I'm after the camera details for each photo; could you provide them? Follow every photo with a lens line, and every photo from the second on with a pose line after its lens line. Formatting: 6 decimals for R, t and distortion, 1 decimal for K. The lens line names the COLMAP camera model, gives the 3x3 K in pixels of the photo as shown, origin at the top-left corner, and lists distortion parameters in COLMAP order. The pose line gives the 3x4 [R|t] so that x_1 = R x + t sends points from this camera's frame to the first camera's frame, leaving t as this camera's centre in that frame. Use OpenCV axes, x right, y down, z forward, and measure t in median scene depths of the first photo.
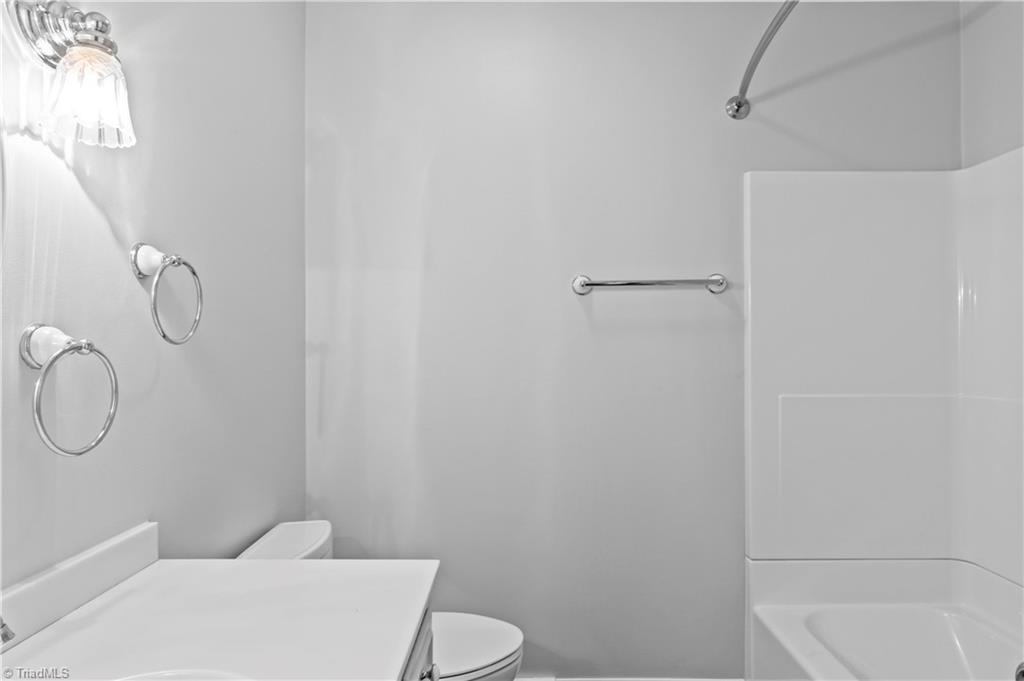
lens RADIAL K [[626.5, 0, 512.0], [0, 626.5, 340.5], [0, 0, 1]] dist [0.002392, -0.000381]
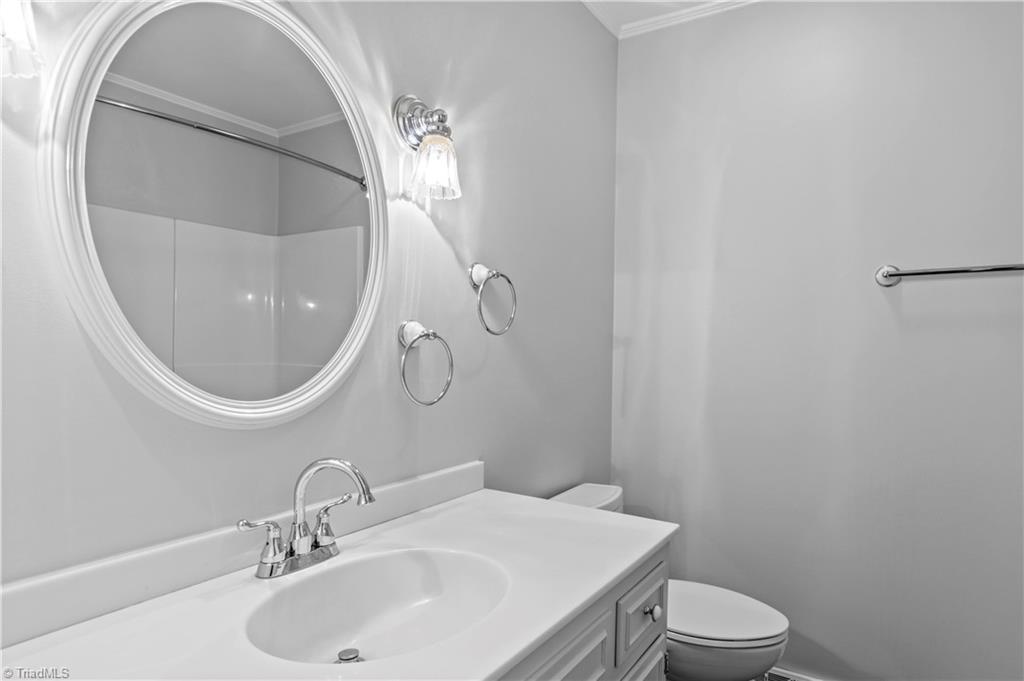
lens RADIAL K [[597.4, 0, 514.1], [0, 597.4, 352.0], [0, 0, 1]] dist [0.044404, 0.000366]
pose [[0.843708, 0.020137, -0.536424, 0.247006], [-0.008746, 0.999679, 0.023772, 0.014796], [0.536731, -0.015365, 0.843613, -0.107901]]
